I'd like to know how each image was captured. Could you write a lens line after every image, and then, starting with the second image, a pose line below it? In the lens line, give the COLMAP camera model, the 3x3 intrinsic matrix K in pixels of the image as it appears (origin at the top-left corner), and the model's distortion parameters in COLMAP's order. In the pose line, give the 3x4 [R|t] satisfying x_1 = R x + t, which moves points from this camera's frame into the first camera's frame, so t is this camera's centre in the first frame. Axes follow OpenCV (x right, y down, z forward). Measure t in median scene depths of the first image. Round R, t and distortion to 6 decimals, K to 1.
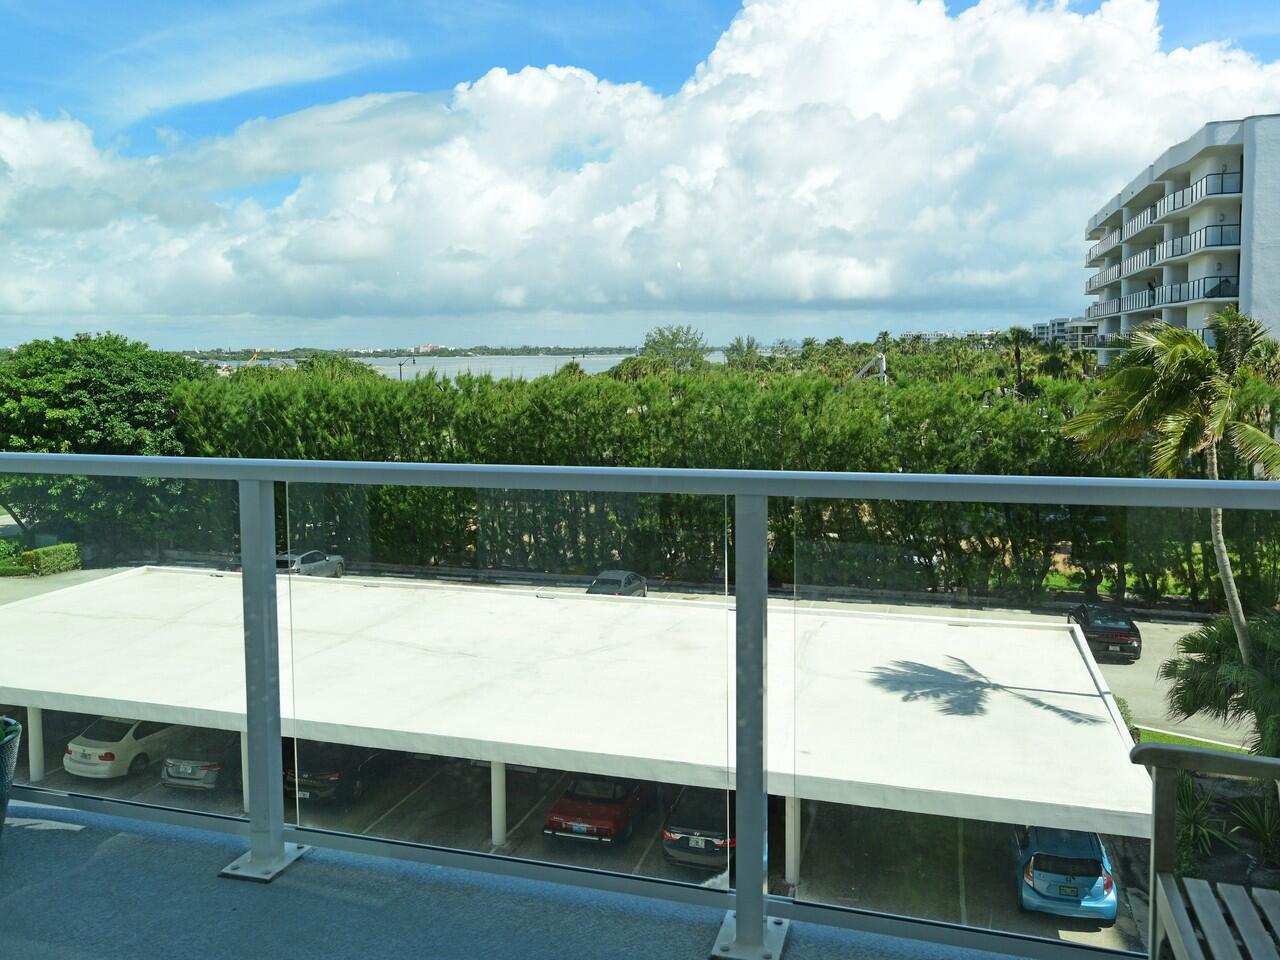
lens RADIAL K [[1051.4, 0, 615.2], [0, 1051.4, 421.7], [0, 0, 1]] dist [0.001729, 0.006064]
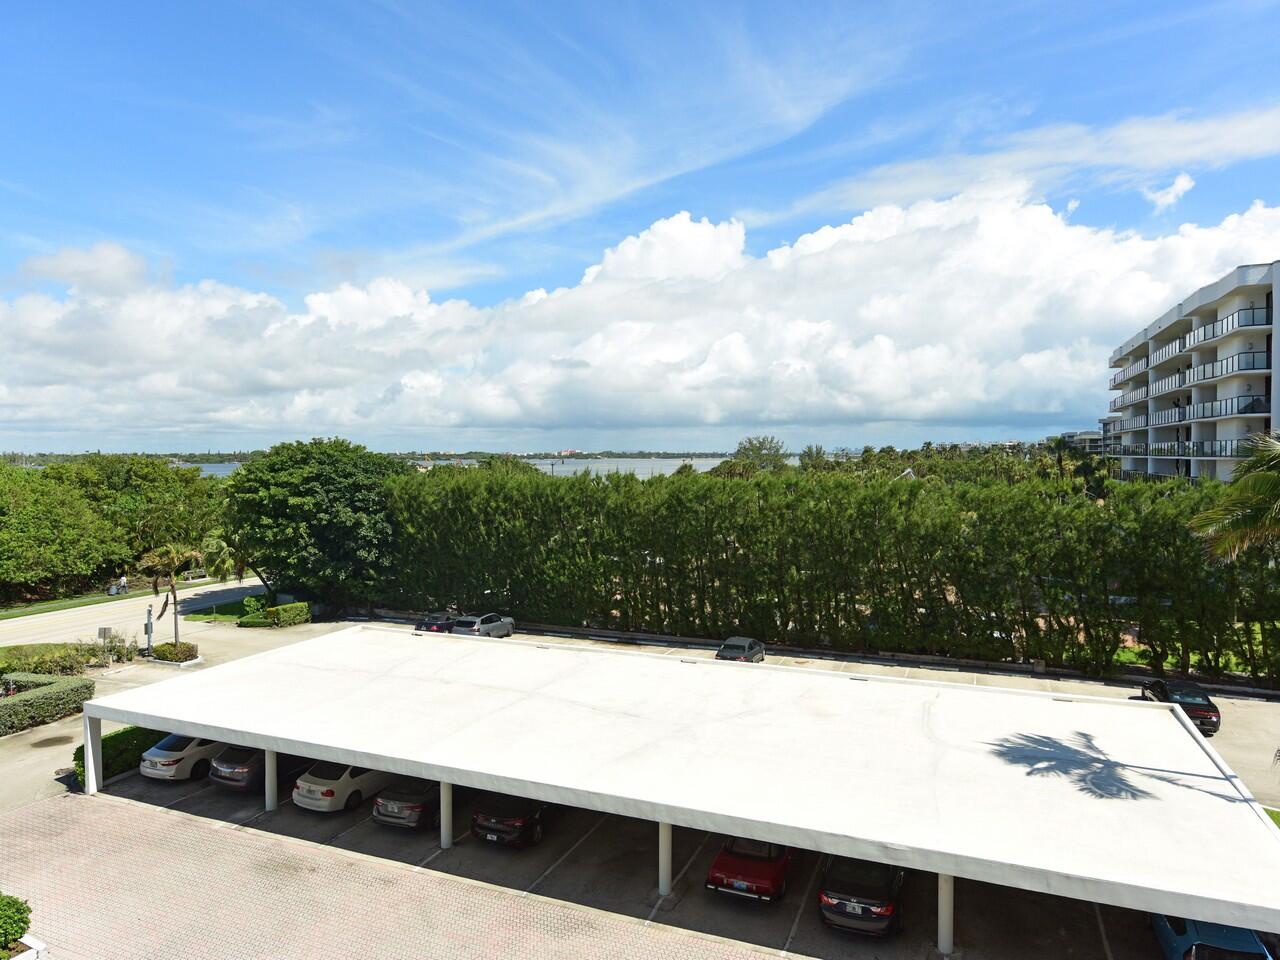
lens RADIAL K [[804.6, 0, 641.1], [0, 804.6, 474.2], [0, 0, 1]] dist [-0.003388, 0.001822]
pose [[0.996488, 0.009755, -0.083165, -0.032903], [-0.013399, 0.998969, -0.043370, -0.002604], [0.082656, 0.044332, 0.995592, 0.061980]]
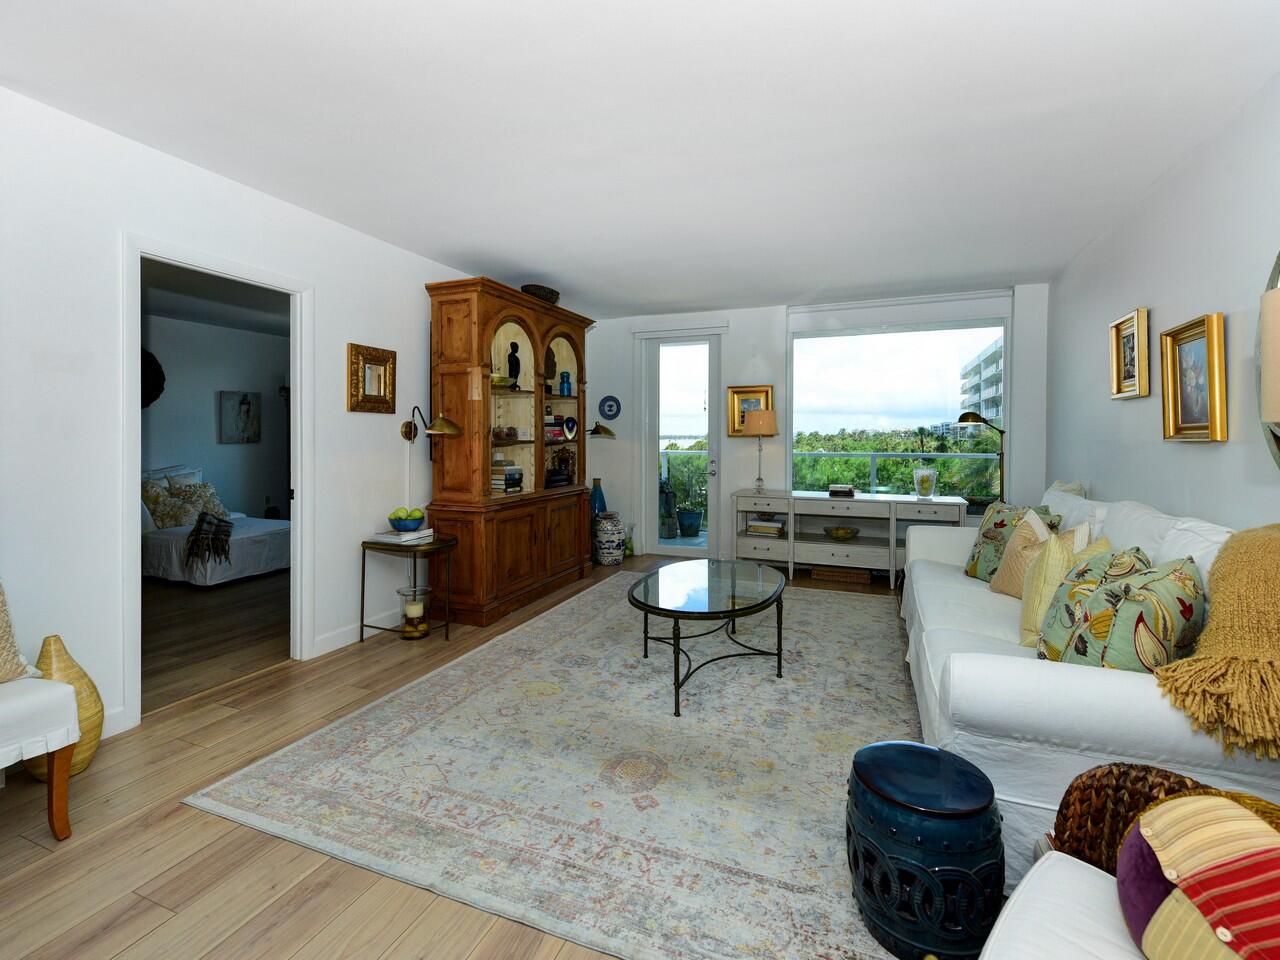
lens RADIAL K [[591.0, 0, 638.4], [0, 591.0, 443.0], [0, 0, 1]] dist [0.015290, -0.000316]
pose [[0.996682, 0.013151, -0.080324, -0.039827], [-0.017769, 0.998213, -0.057060, 0.009586], [0.079430, 0.058298, 0.995134, -0.101650]]
